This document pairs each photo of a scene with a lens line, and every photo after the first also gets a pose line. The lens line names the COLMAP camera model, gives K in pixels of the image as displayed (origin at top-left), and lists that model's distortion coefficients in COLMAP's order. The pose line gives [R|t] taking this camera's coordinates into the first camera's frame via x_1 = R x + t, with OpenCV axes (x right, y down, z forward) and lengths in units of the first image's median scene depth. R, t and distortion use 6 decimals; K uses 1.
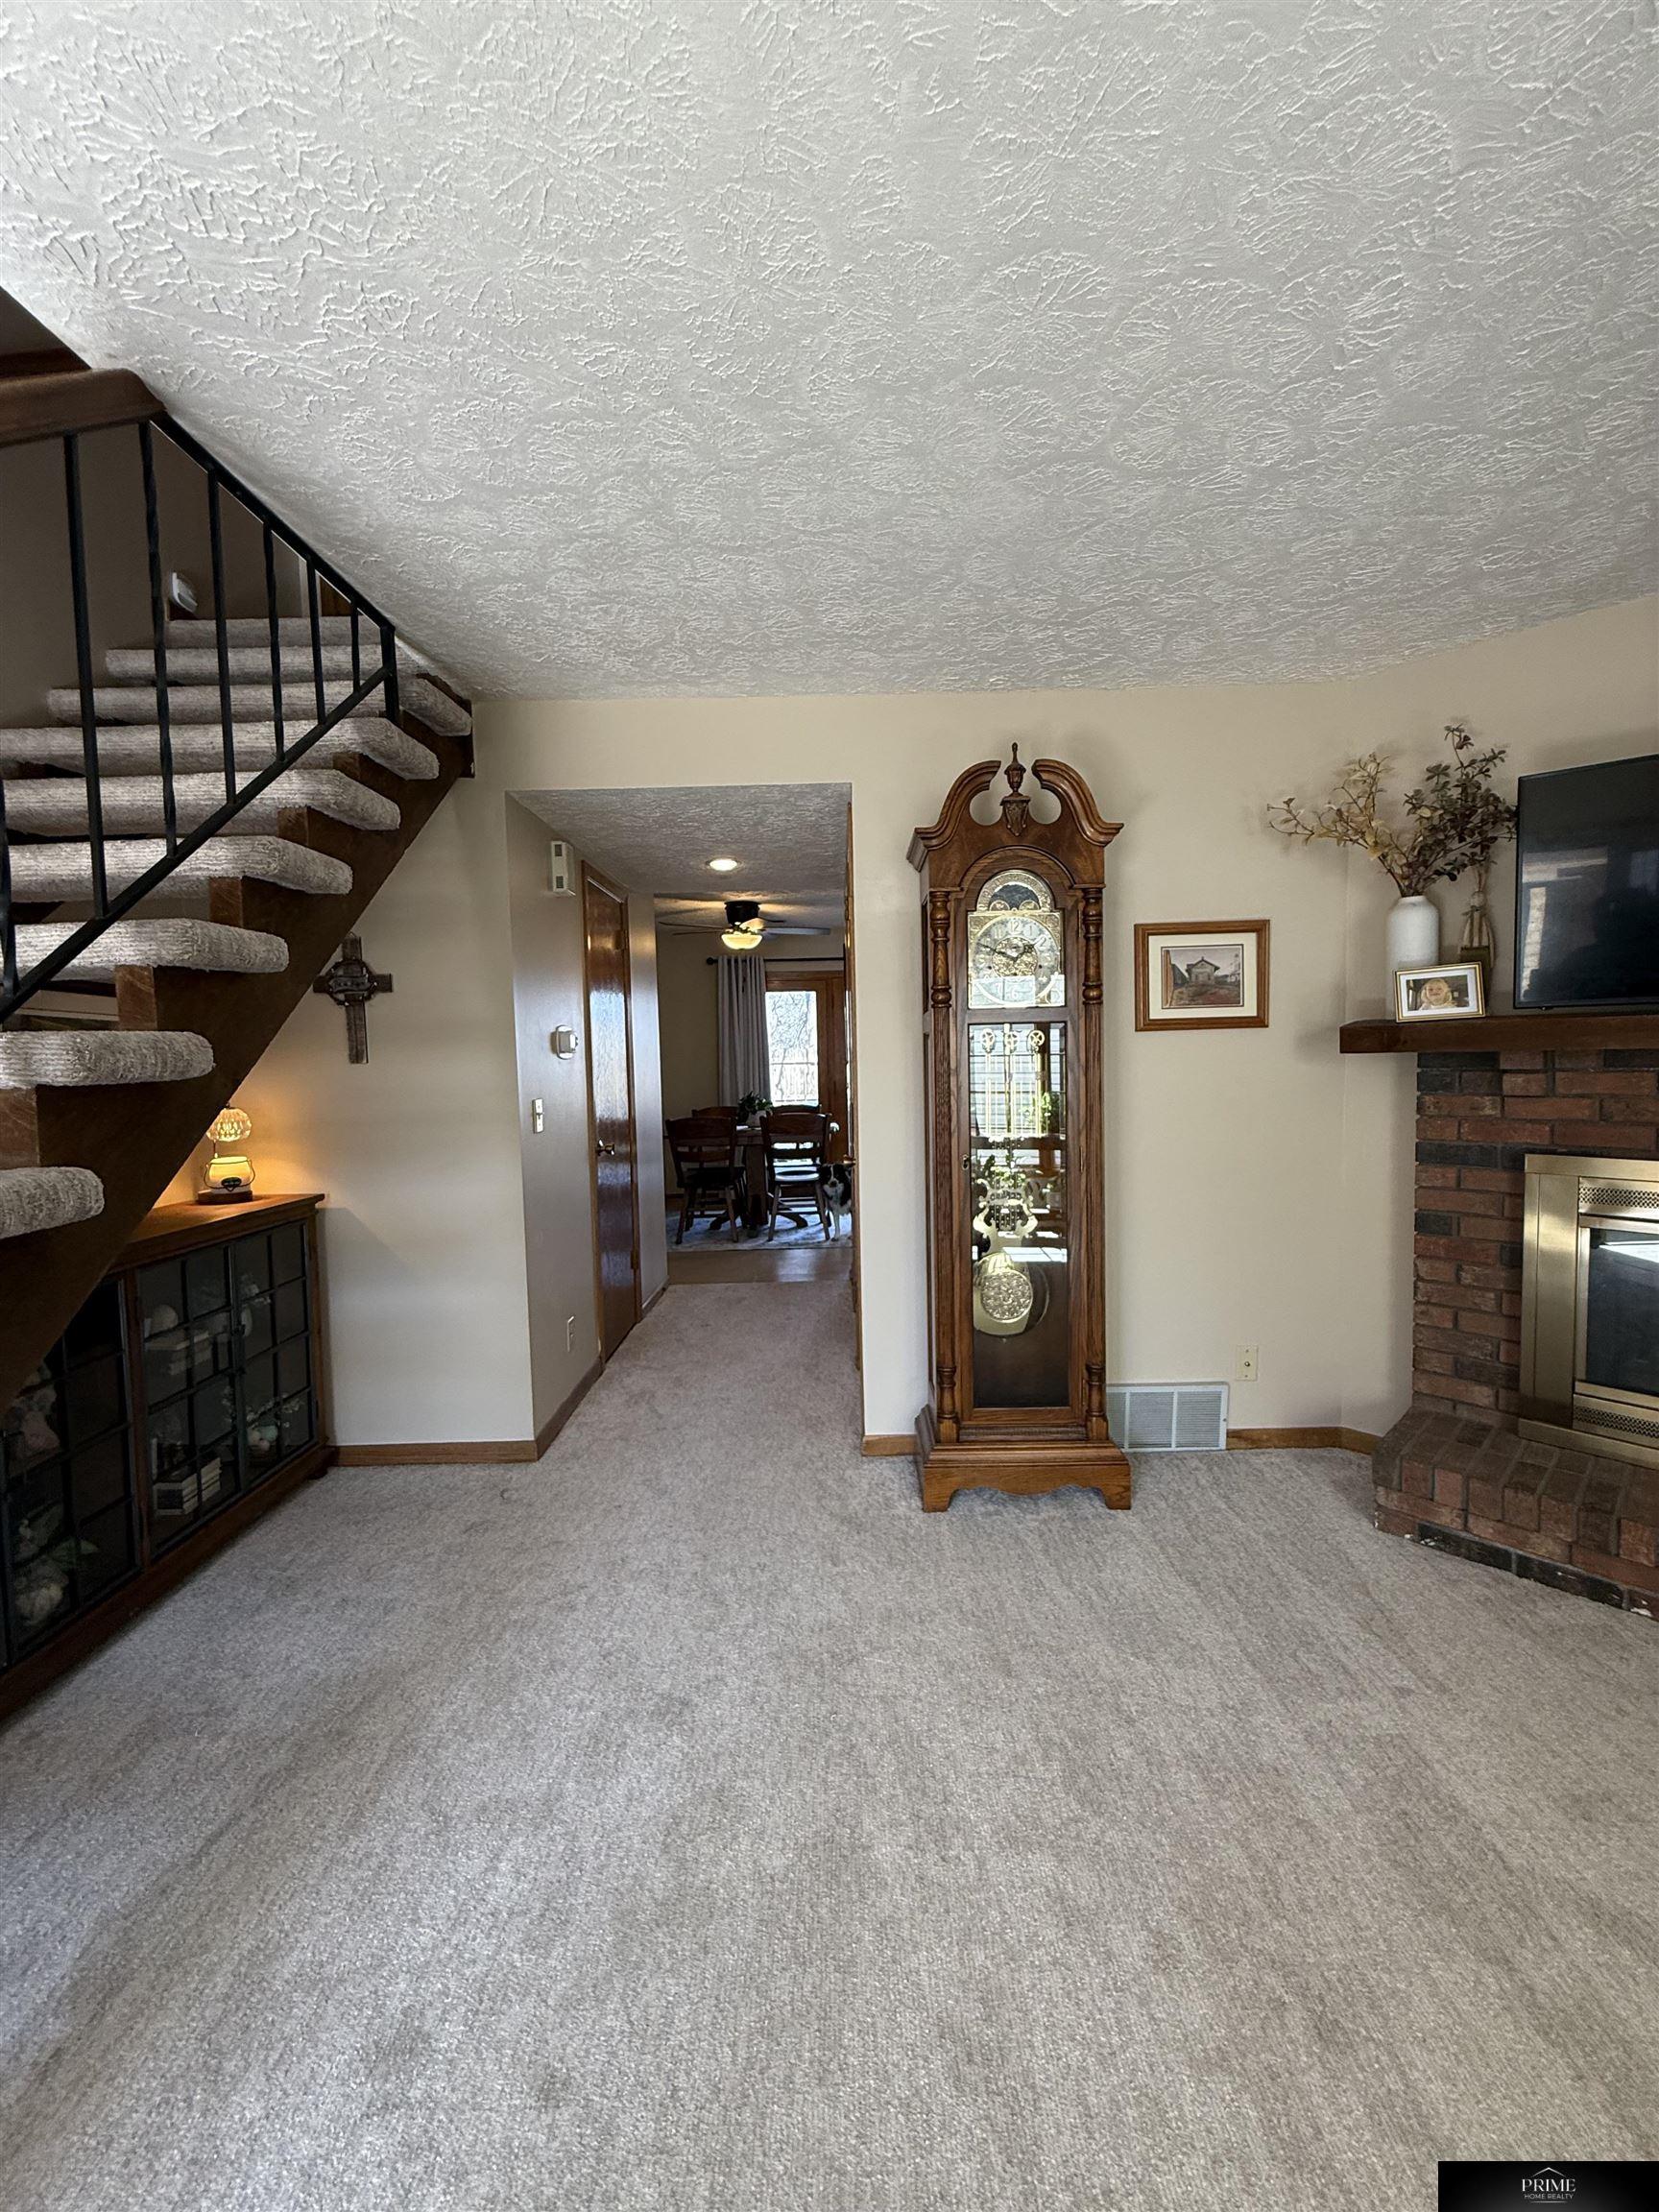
lens RADIAL K [[880.7, 0, 832.2], [0, 880.7, 1100.9], [0, 0, 1]] dist [-0.000869, 0.000486]
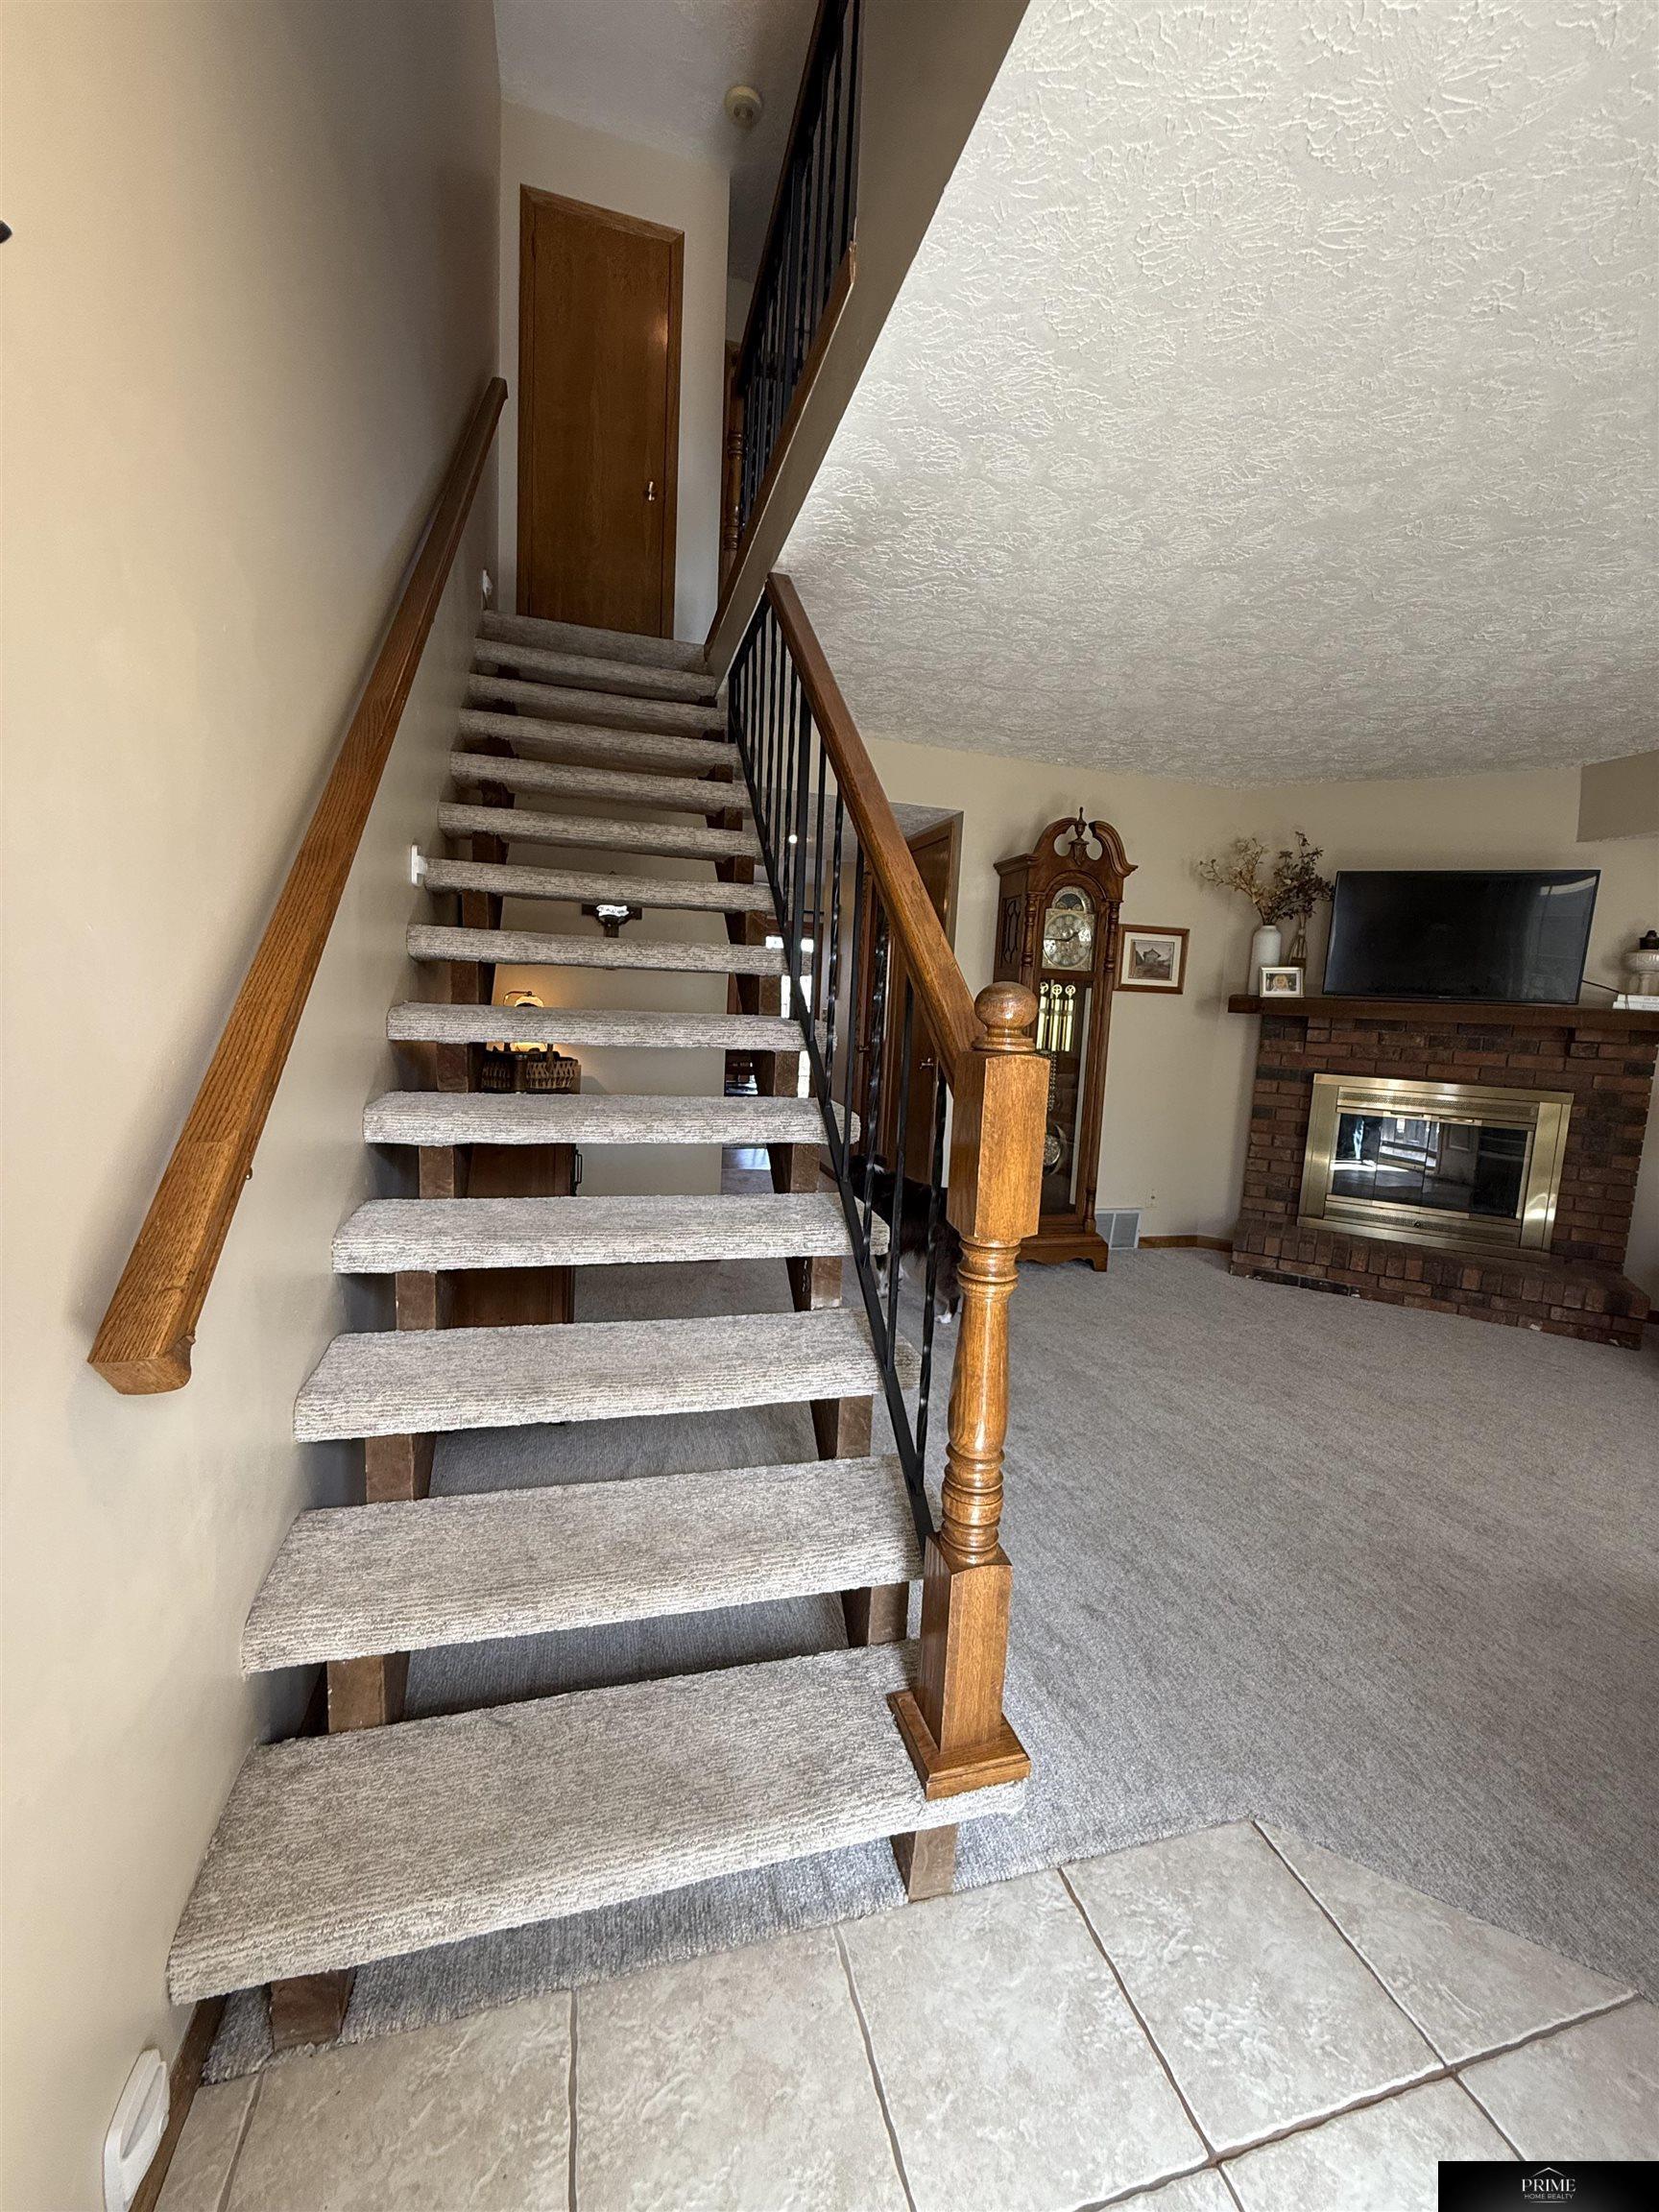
lens RADIAL K [[874.5, 0, 836.8], [0, 874.5, 1102.1], [0, 0, 1]] dist [-0.000200, 0.000008]
pose [[0.957086, 0.040140, 0.287012, -0.691943], [-0.057816, 0.996899, 0.053377, 0.079855], [-0.283980, -0.067680, 0.956439, -0.471603]]
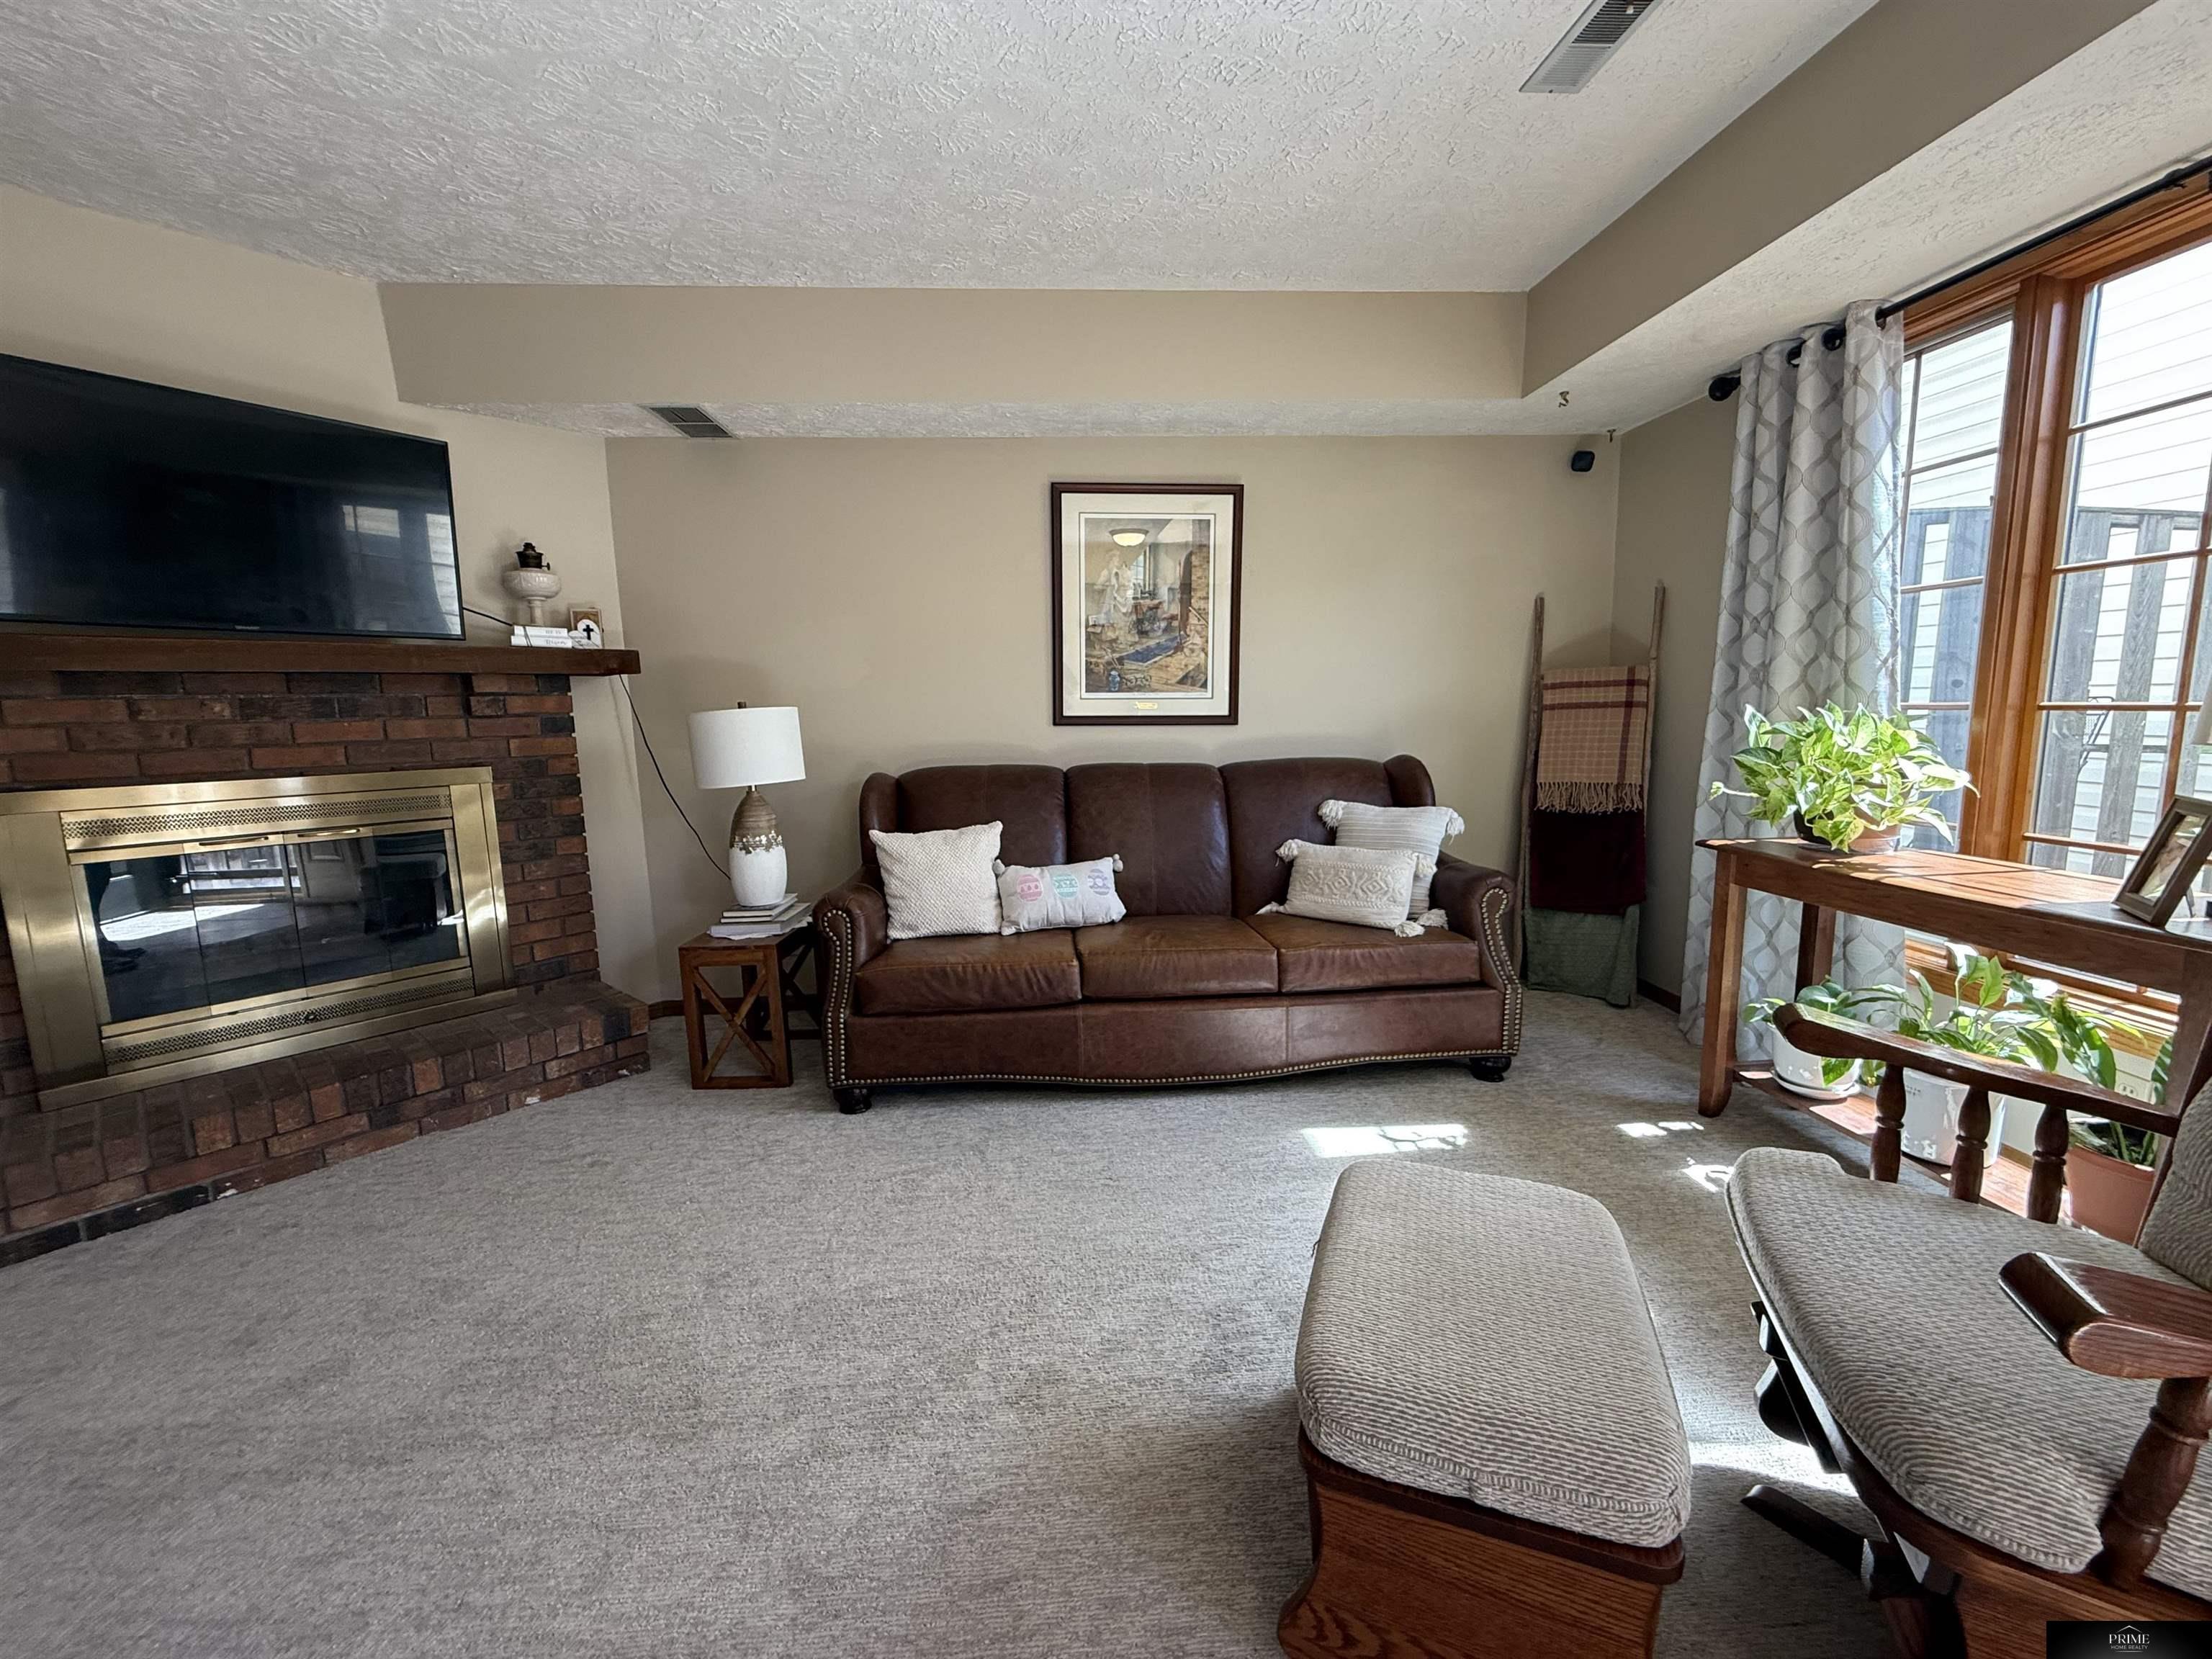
lens RADIAL K [[882.5, 0, 1100.2], [0, 882.5, 826.4], [0, 0, 1]] dist [-0.001535, 0.000083]
pose [[-0.078426, -0.113904, 0.990391, -0.156669], [0.078132, 0.989693, 0.120011, 0.072643], [-0.993854, 0.086793, -0.068718, -0.027535]]
